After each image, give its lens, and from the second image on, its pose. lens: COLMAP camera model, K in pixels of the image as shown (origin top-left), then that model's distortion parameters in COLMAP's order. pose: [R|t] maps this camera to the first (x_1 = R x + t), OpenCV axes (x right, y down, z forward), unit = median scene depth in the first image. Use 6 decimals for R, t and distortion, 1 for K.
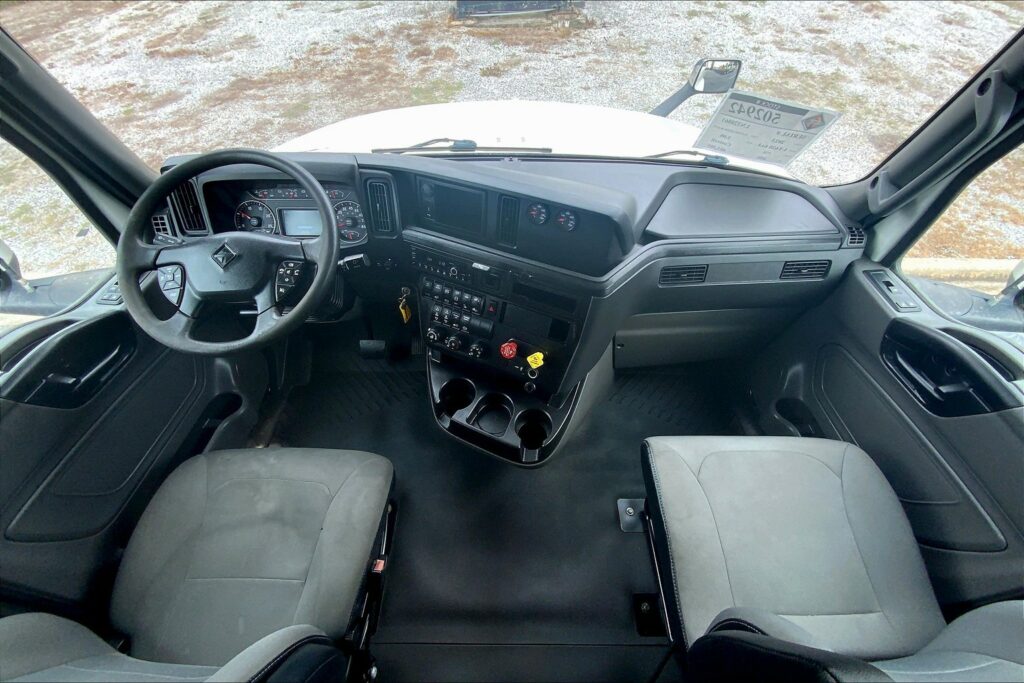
lens RADIAL K [[412.3, 0, 516.4], [0, 412.3, 345.9], [0, 0, 1]] dist [0.003634, -0.007118]
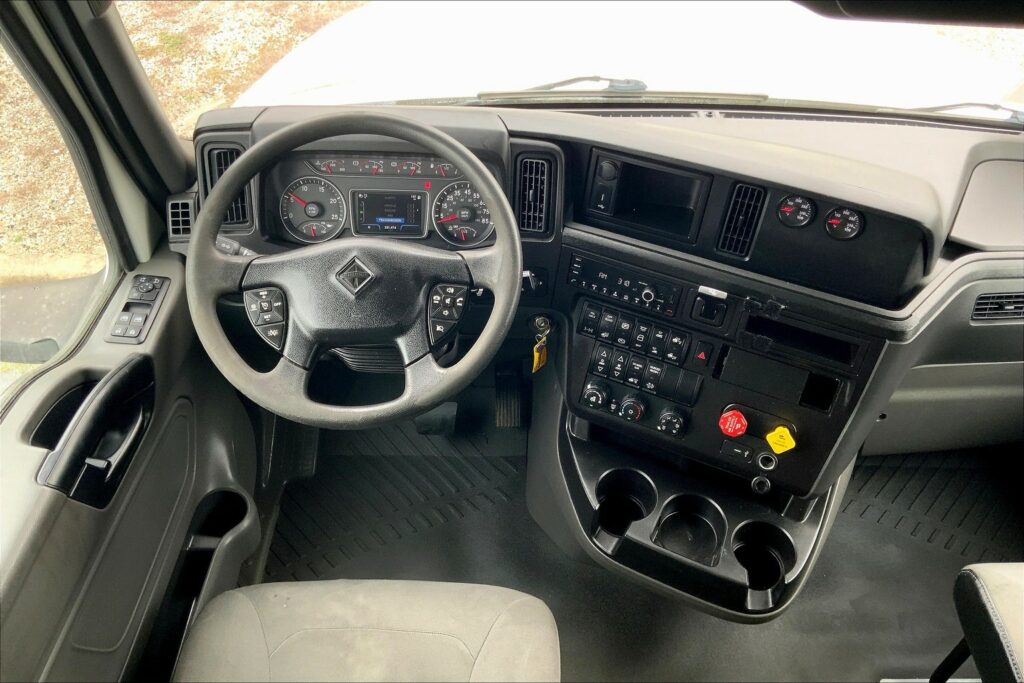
lens RADIAL K [[842.9, 0, 506.4], [0, 842.9, 343.4], [0, 0, 1]] dist [0.075085, -0.151864]
pose [[0.999775, 0.013148, 0.016665, -0.383402], [-0.011796, 0.996820, -0.078806, -0.004345], [-0.017648, 0.078592, 0.996751, -0.275940]]
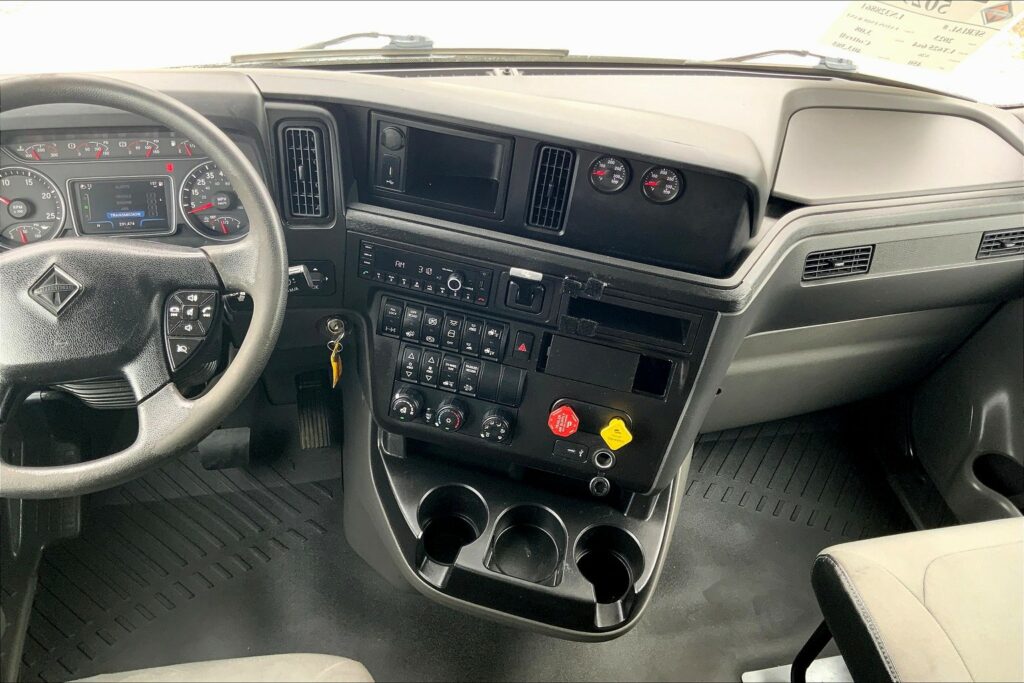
lens RADIAL K [[842.9, 0, 509.3], [0, 842.9, 348.0], [0, 0, 1]] dist [0.075085, -0.151864]
pose [[0.975196, -0.083011, 0.205186, -0.308838], [0.095667, 0.994026, -0.052535, -0.033606], [-0.199599, 0.070861, 0.977312, -0.081069]]
